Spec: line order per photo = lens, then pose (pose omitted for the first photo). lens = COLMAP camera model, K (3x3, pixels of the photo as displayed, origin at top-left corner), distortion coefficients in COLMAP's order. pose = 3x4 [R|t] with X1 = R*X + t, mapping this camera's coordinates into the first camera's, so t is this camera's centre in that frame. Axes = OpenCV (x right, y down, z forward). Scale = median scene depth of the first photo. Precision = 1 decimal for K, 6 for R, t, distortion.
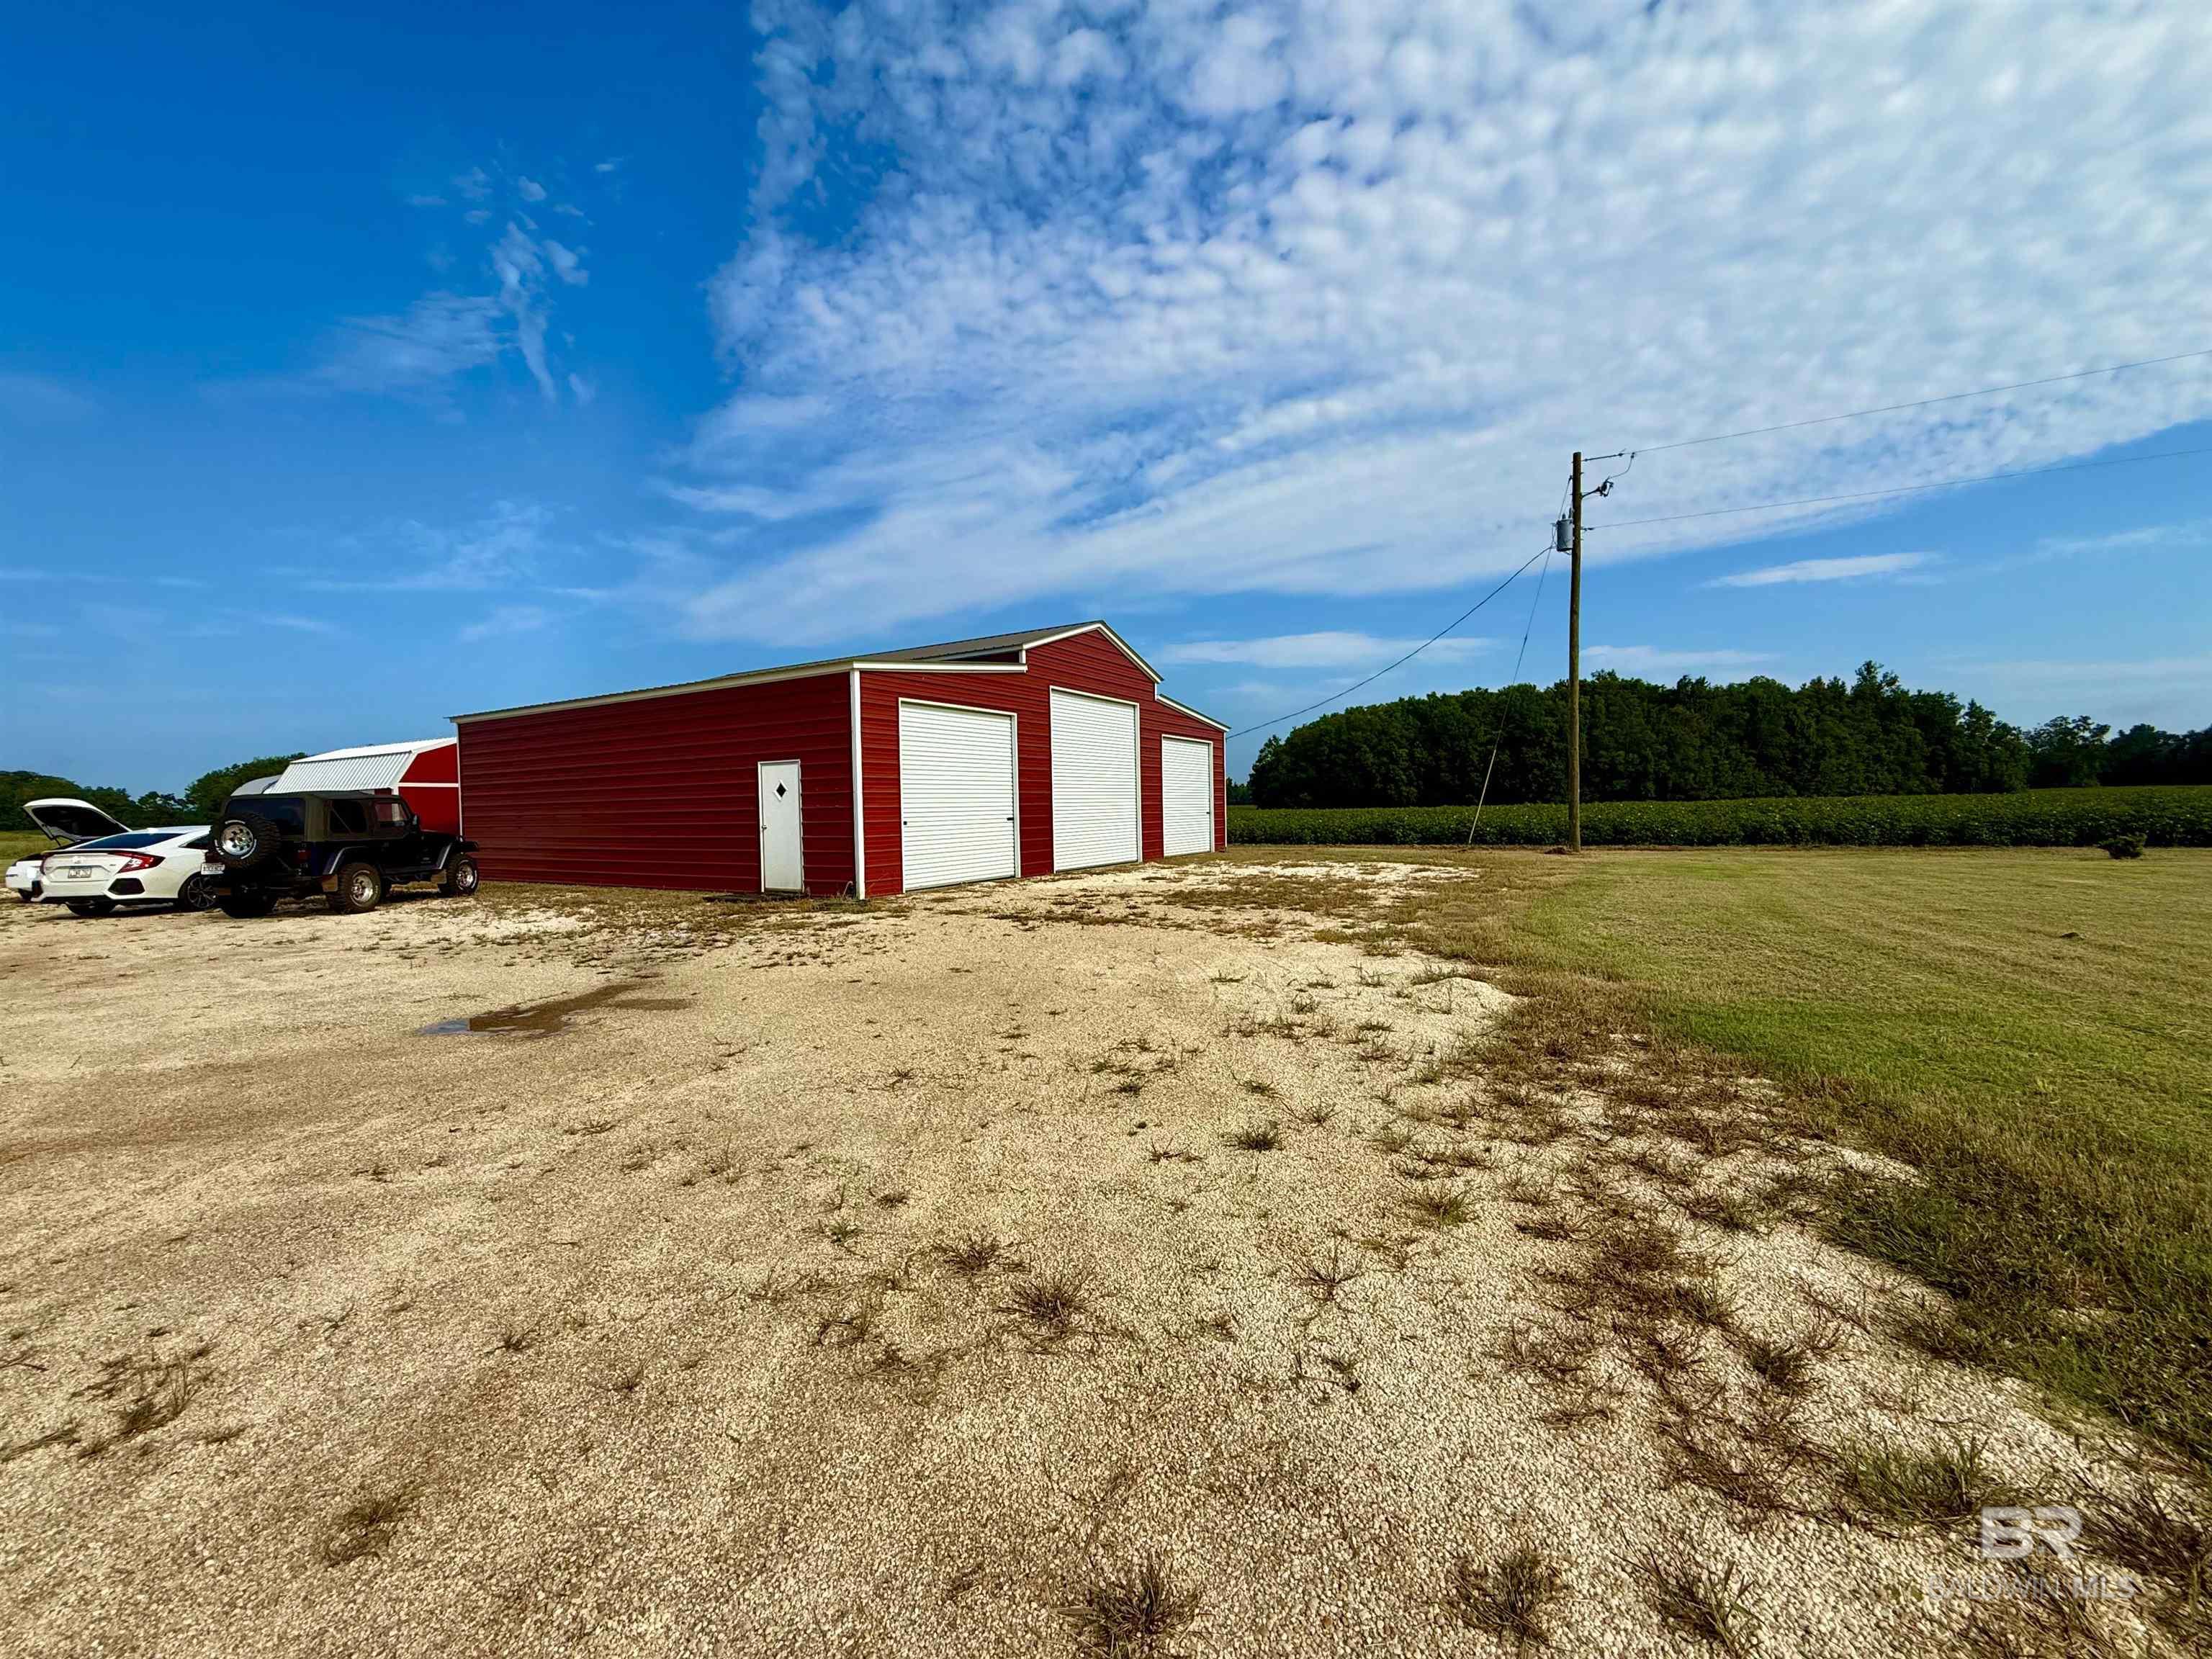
lens RADIAL K [[873.9, 0, 1110.2], [0, 873.9, 871.3], [0, 0, 1]] dist [-0.007607, 0.000172]
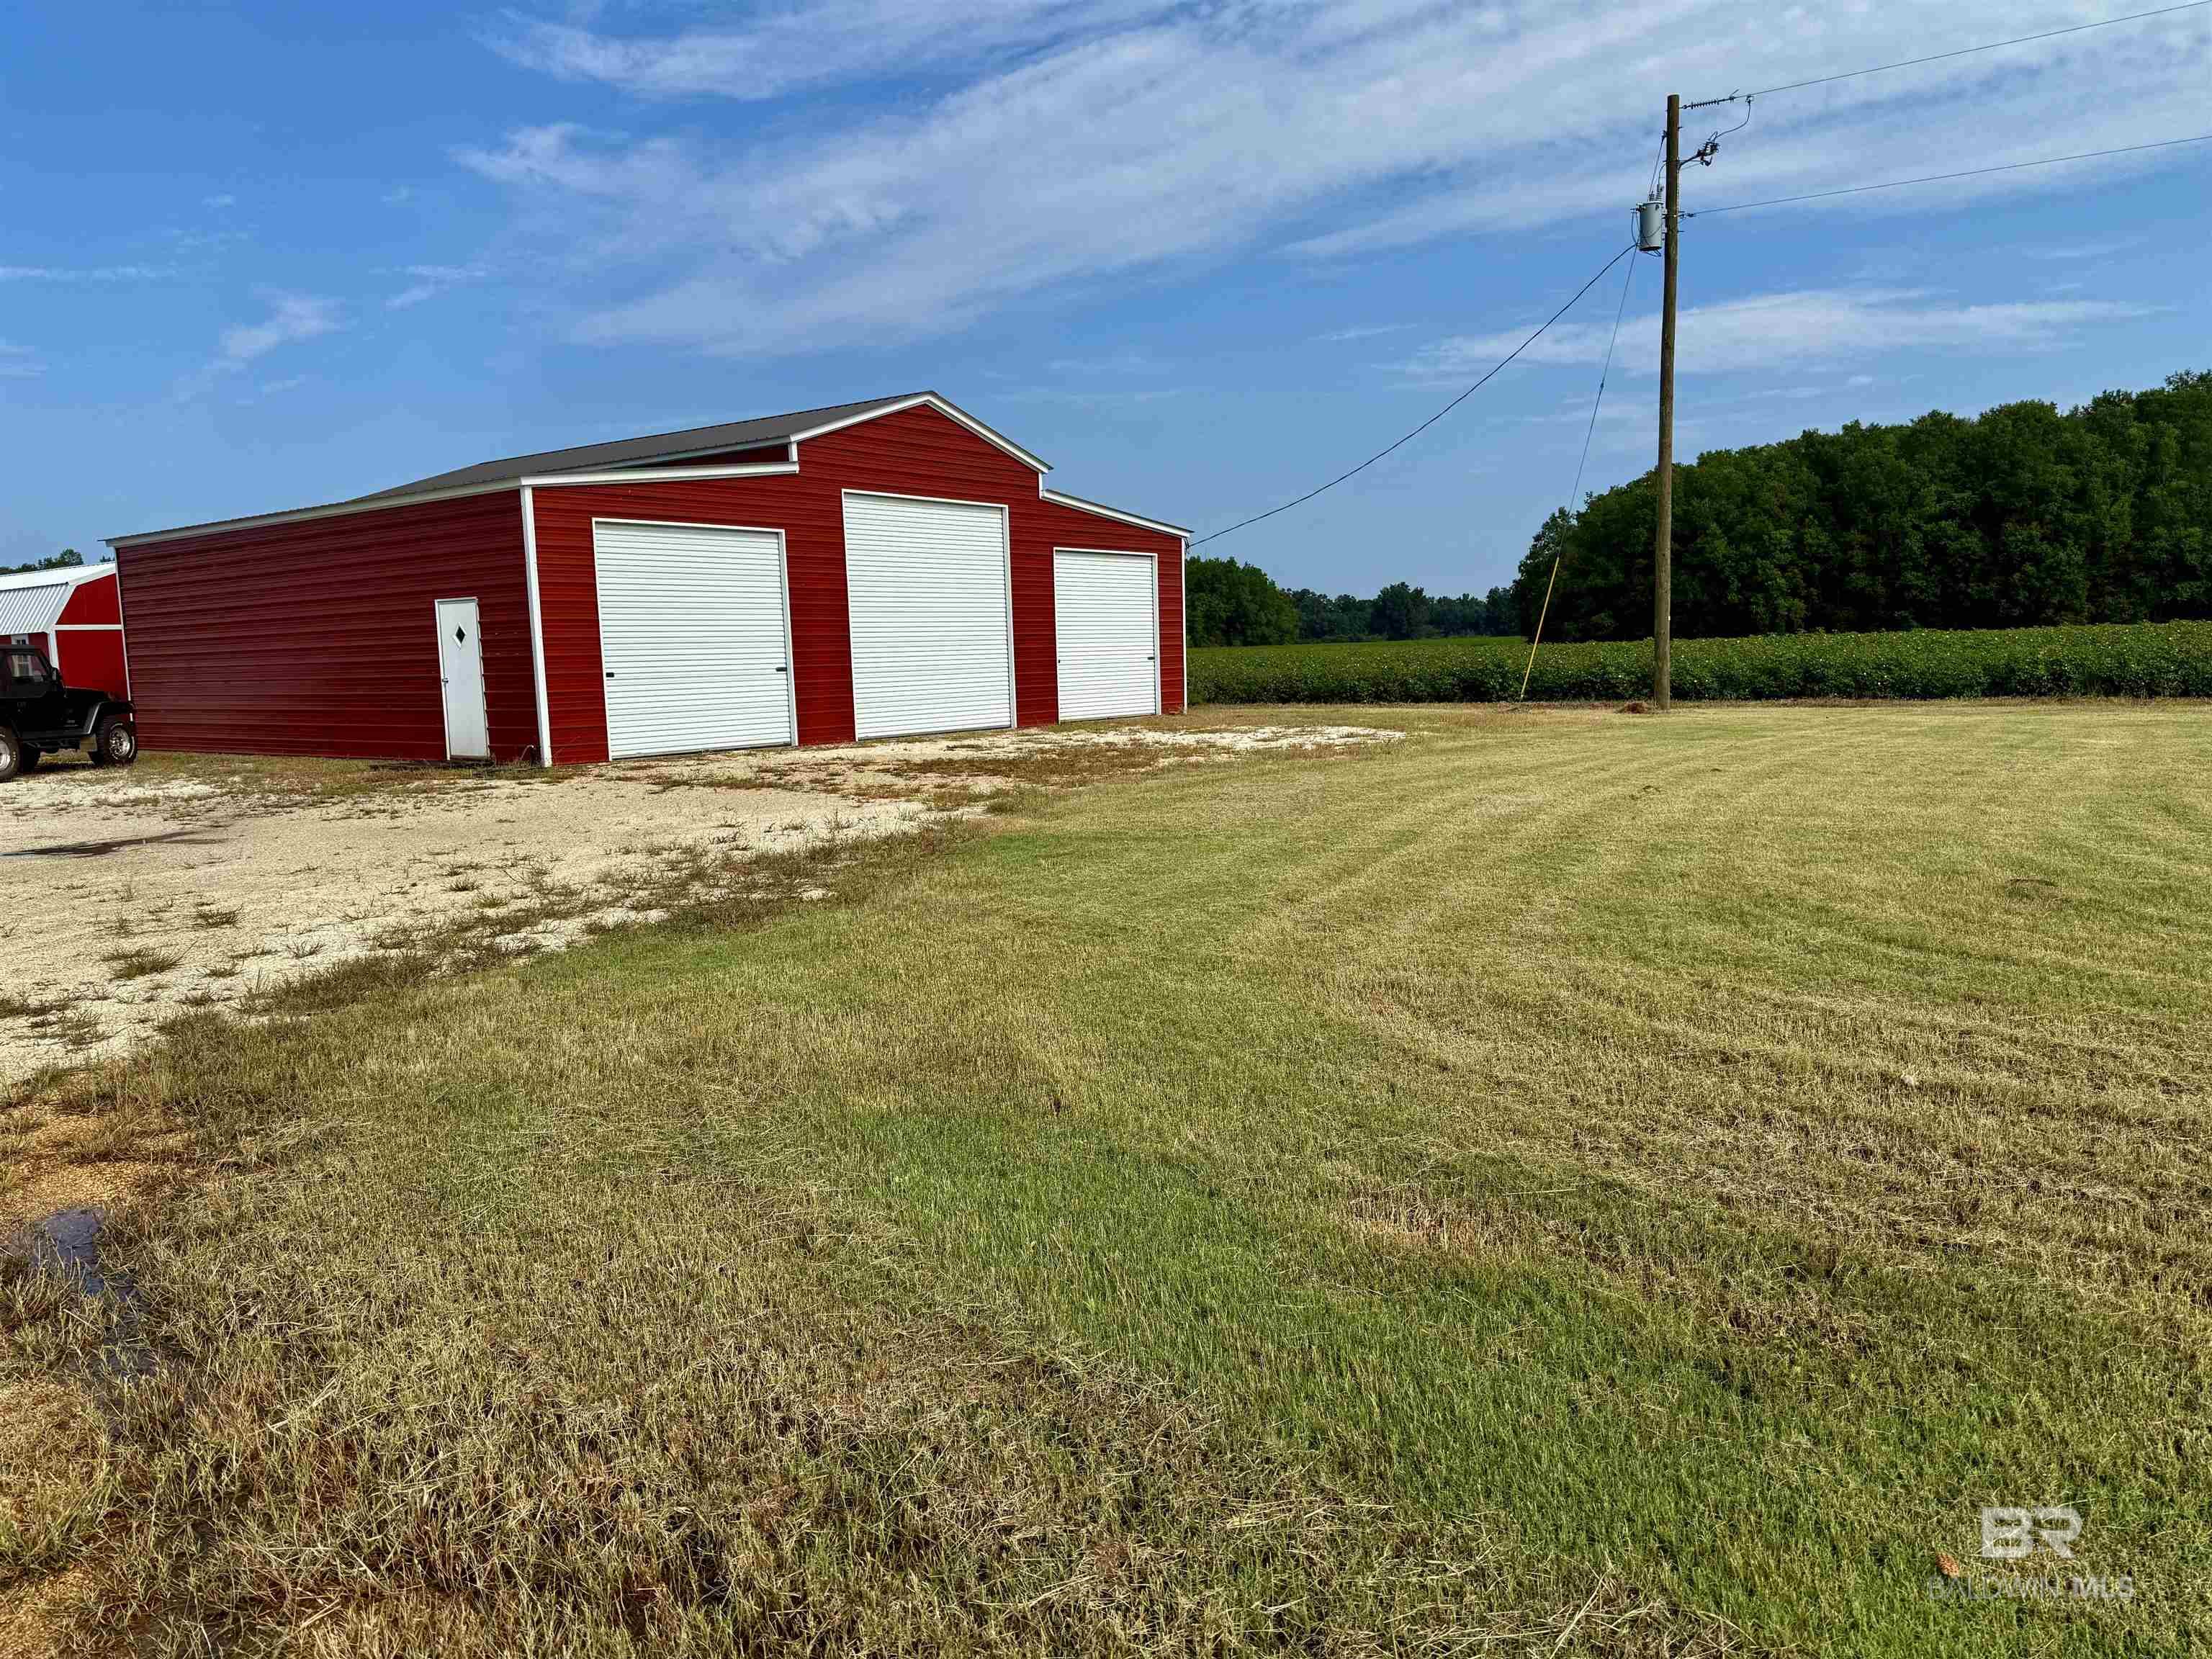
lens RADIAL K [[1539.3, 0, 1150.5], [0, 1539.3, 894.1], [0, 0, 1]] dist [0.102171, -0.153671]
pose [[0.994097, 0.008749, -0.108139, 0.332043], [0.000824, 0.996105, 0.088168, 0.016434], [0.108489, -0.087737, 0.990218, -0.312784]]
